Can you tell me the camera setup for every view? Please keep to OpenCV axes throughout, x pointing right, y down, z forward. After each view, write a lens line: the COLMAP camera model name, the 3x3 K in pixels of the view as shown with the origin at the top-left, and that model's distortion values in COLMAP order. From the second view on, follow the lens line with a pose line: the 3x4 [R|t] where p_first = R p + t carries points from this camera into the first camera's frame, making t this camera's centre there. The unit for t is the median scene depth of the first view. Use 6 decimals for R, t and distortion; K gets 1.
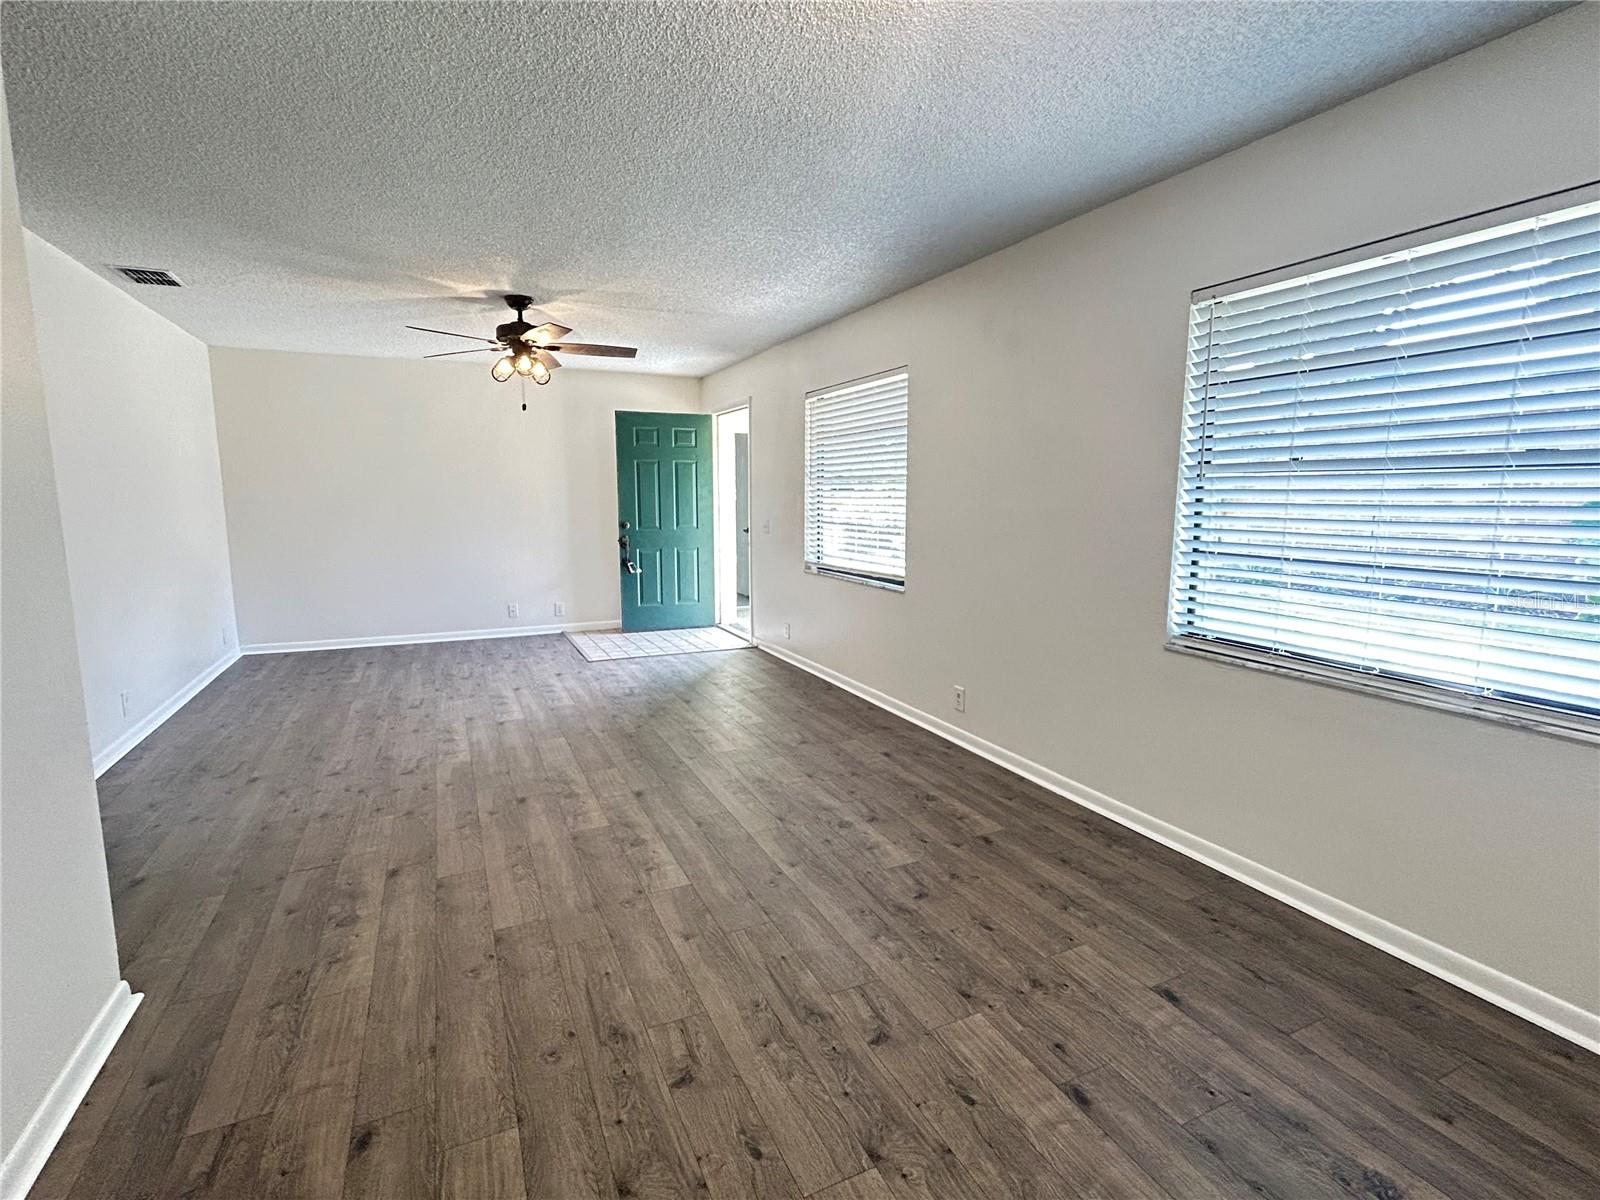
lens RADIAL K [[763.6, 0, 795.9], [0, 763.6, 600.8], [0, 0, 1]] dist [-0.004583, 0.008964]
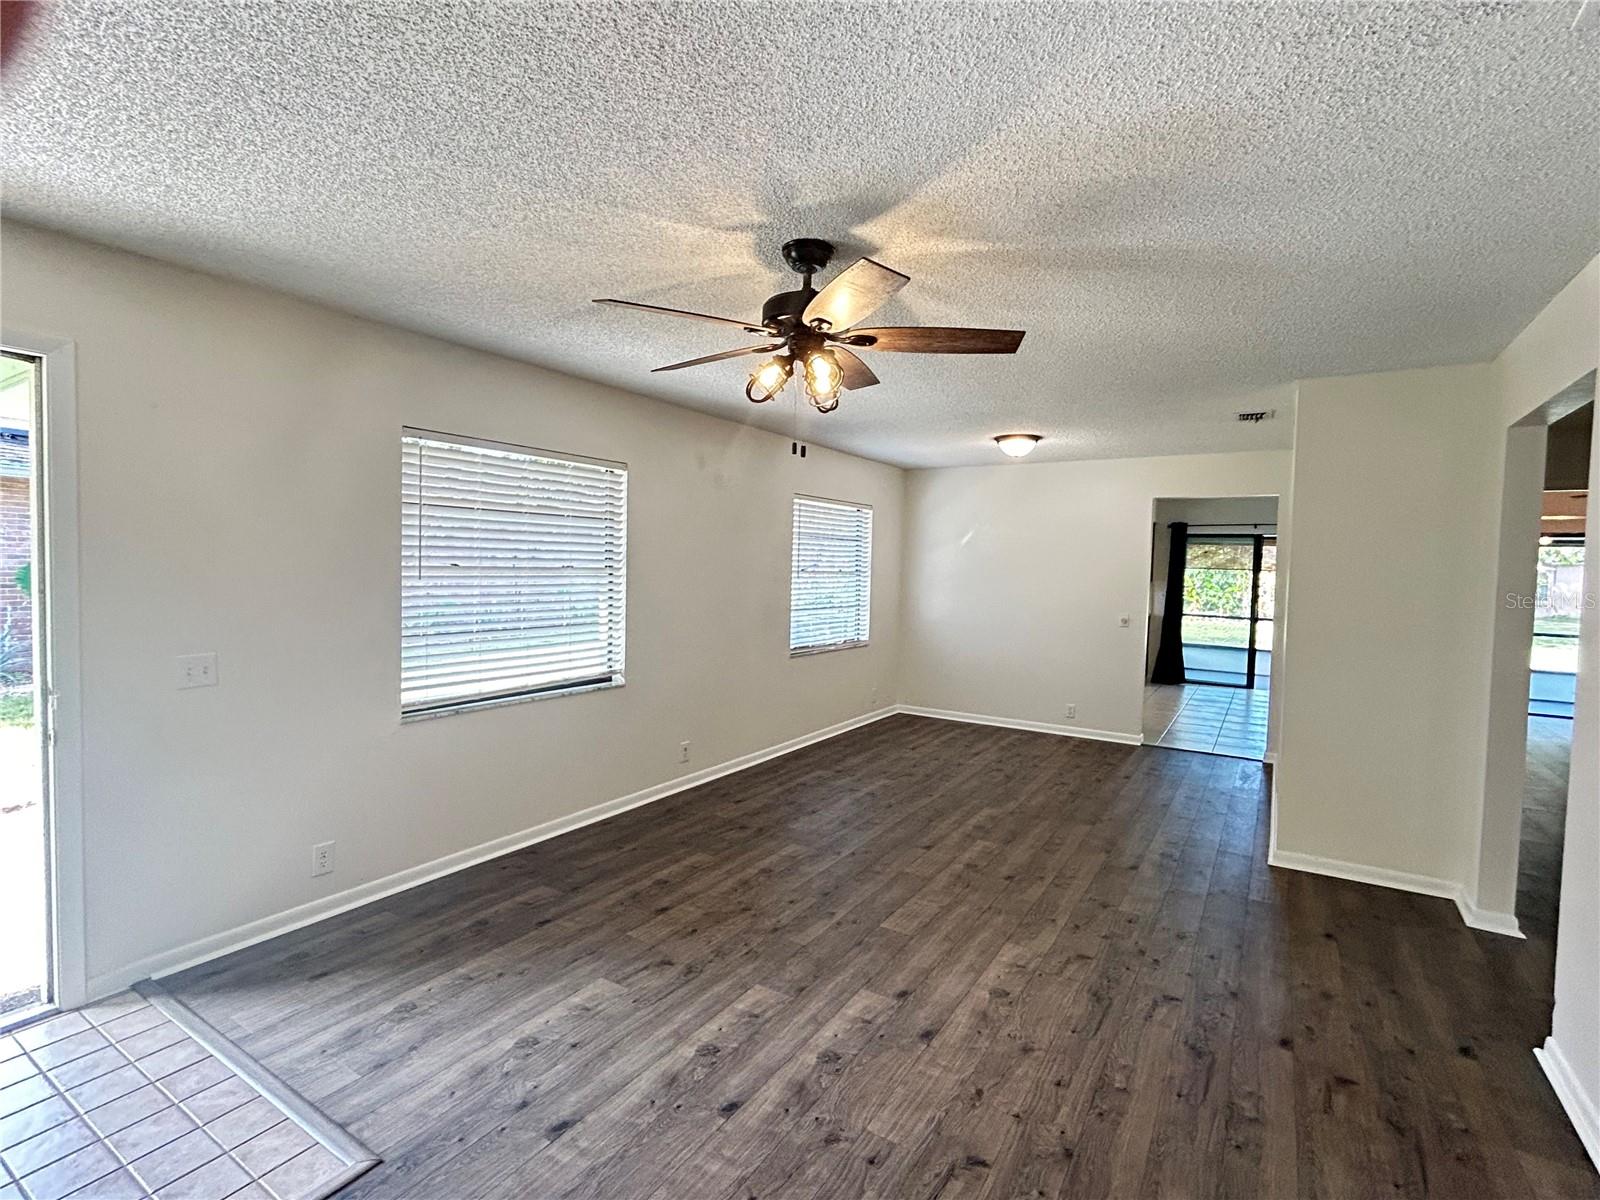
lens RADIAL K [[763.6, 0, 795.9], [0, 763.6, 600.8], [0, 0, 1]] dist [-0.004583, 0.008964]
pose [[-0.535210, -0.053108, 0.843048, -1.037496], [0.100012, 0.987018, 0.125670, -0.284854], [-0.838778, 0.151575, -0.522950, 1.670666]]
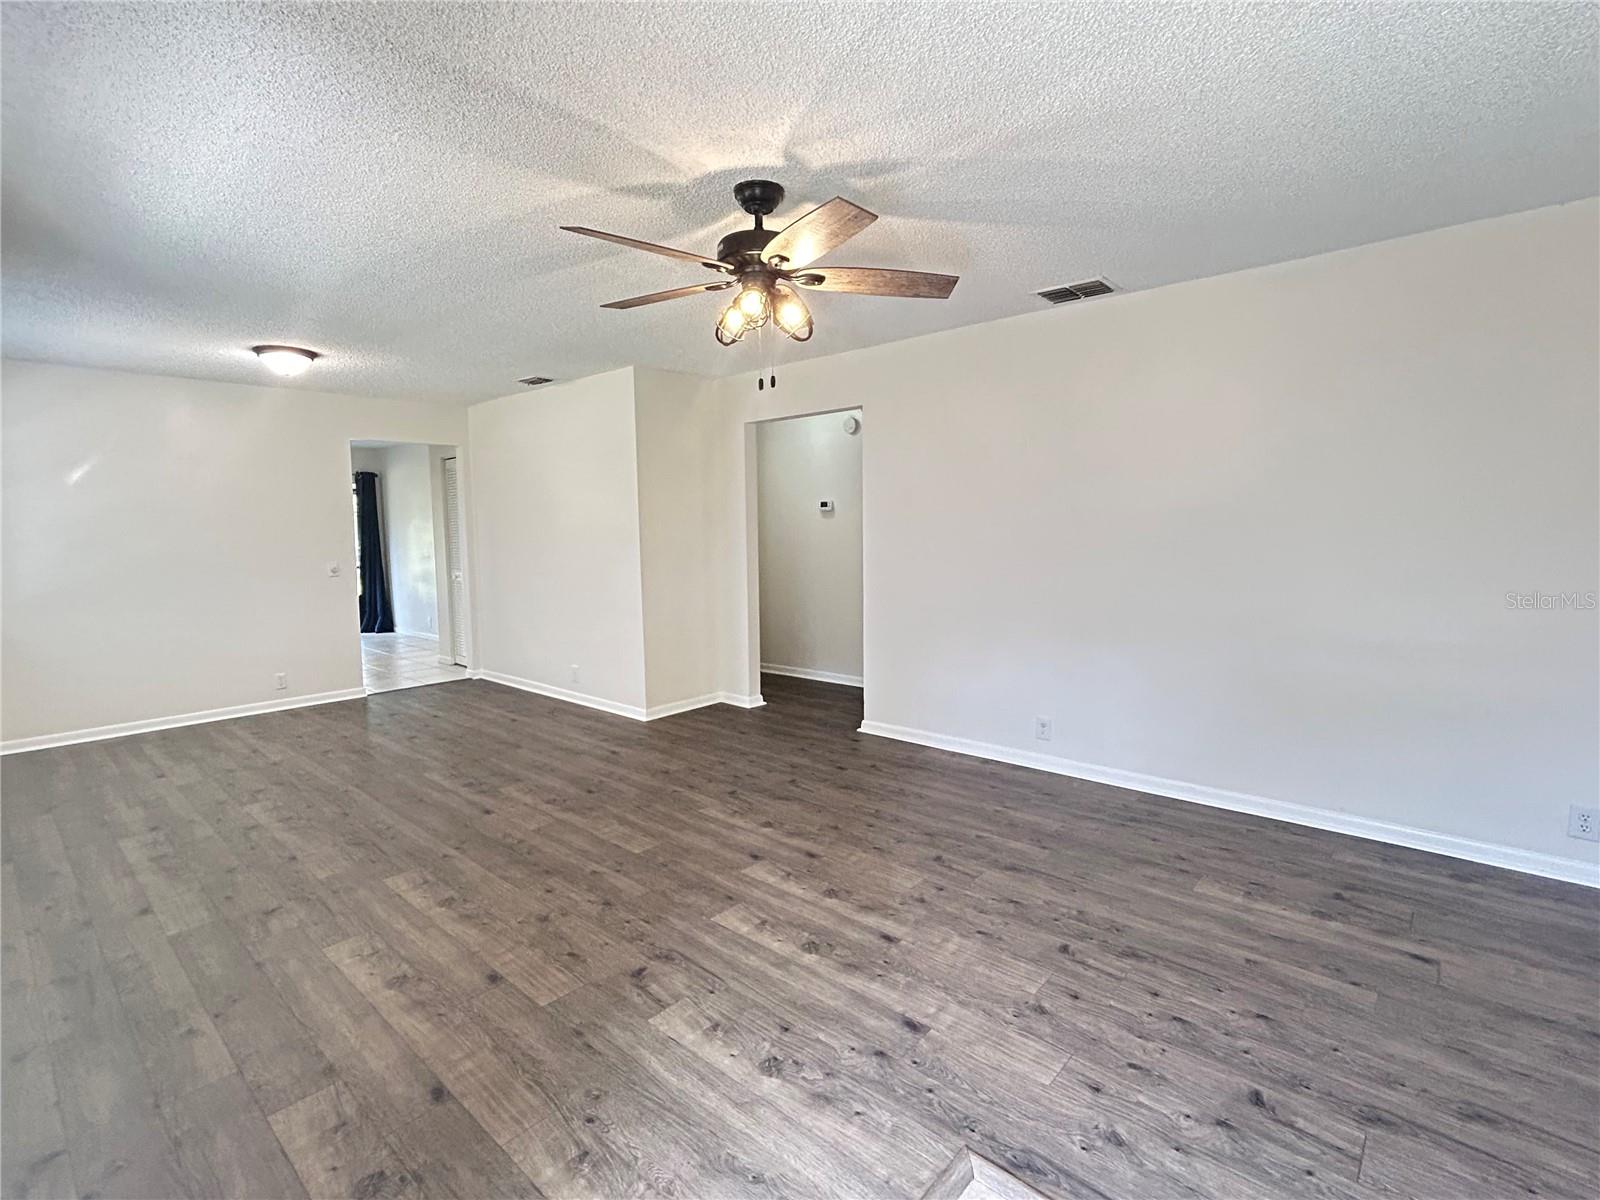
lens RADIAL K [[763.8, 0, 800.0], [0, 763.8, 600.0], [0, 0, 1]] dist [-0.014388, 0.008707]
pose [[-0.920795, 0.053656, -0.386339, -0.204134], [-0.039622, 0.972502, 0.229499, -0.294560], [0.388030, 0.226629, -0.893349, 1.993229]]
